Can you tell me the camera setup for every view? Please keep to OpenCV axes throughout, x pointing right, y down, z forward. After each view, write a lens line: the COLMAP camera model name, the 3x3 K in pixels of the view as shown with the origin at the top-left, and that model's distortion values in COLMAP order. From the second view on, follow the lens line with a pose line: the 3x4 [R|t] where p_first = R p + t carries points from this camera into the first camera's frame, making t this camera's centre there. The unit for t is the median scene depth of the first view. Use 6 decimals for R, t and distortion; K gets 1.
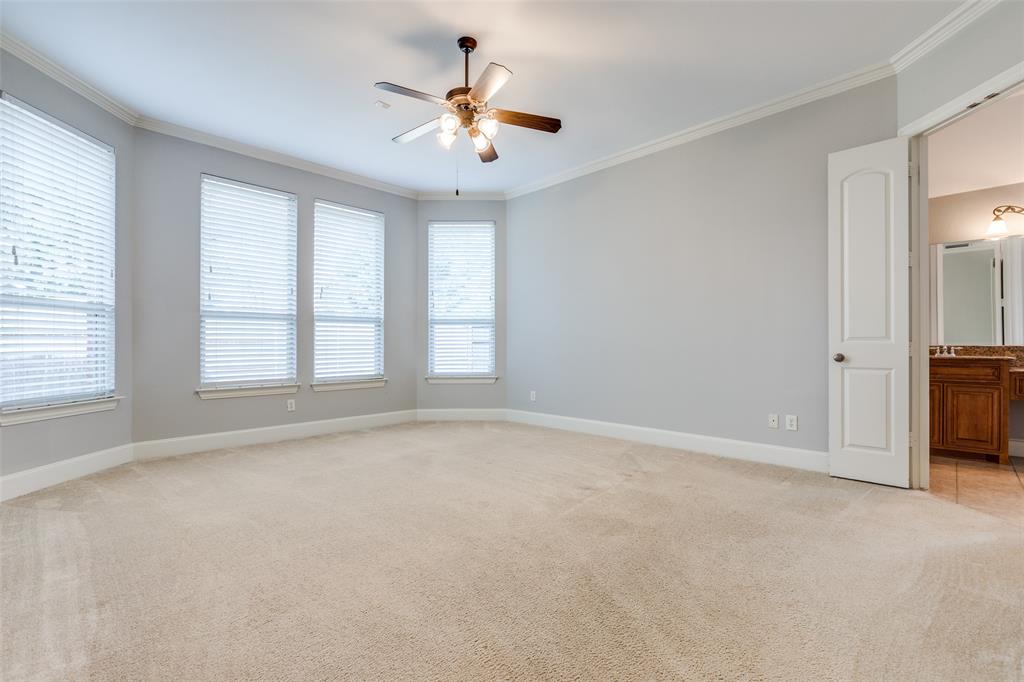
lens RADIAL K [[456.2, 0, 521.6], [0, 456.2, 341.6], [0, 0, 1]] dist [0.002779, -0.000551]
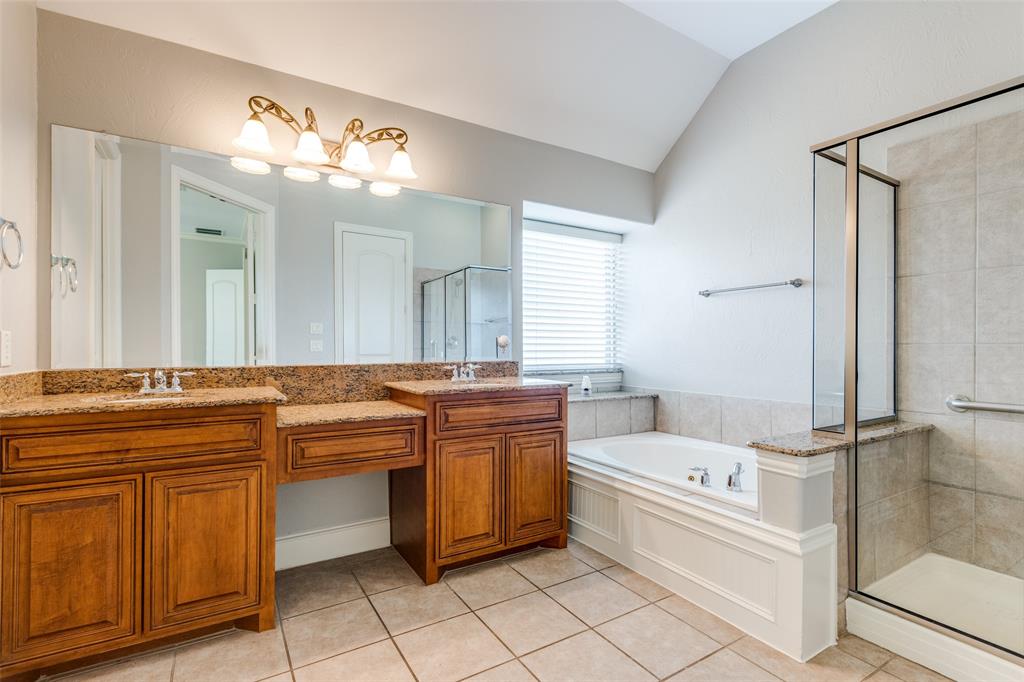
lens RADIAL K [[456.2, 0, 502.9], [0, 456.2, 349.0], [0, 0, 1]] dist [0.002779, -0.000551]
pose [[0.250378, 0.000500, 0.968148, 0.637182], [-0.004587, 0.999989, 0.000670, -0.013095], [-0.968137, -0.004609, 0.250378, 0.624603]]
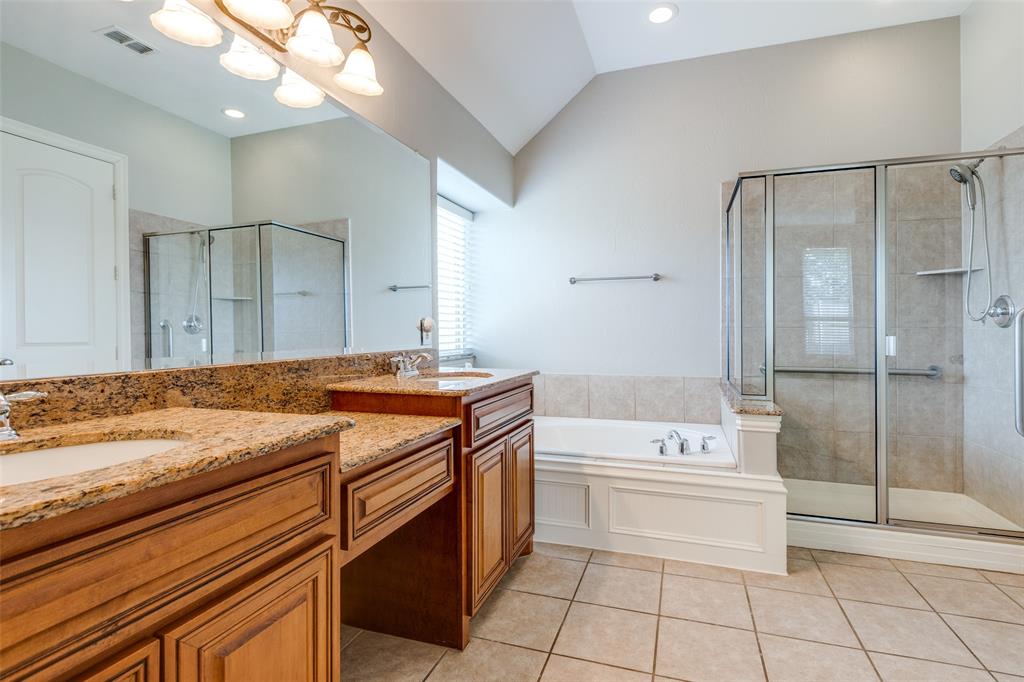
lens RADIAL K [[485.2, 0, 507.9], [0, 485.2, 330.8], [0, 0, 1]] dist [0.001545, -0.000788]
pose [[-0.429465, 0.004904, 0.903070, 0.725792], [0.002761, 0.999988, -0.004118, -0.013676], [-0.903079, 0.000725, -0.429473, 0.973595]]
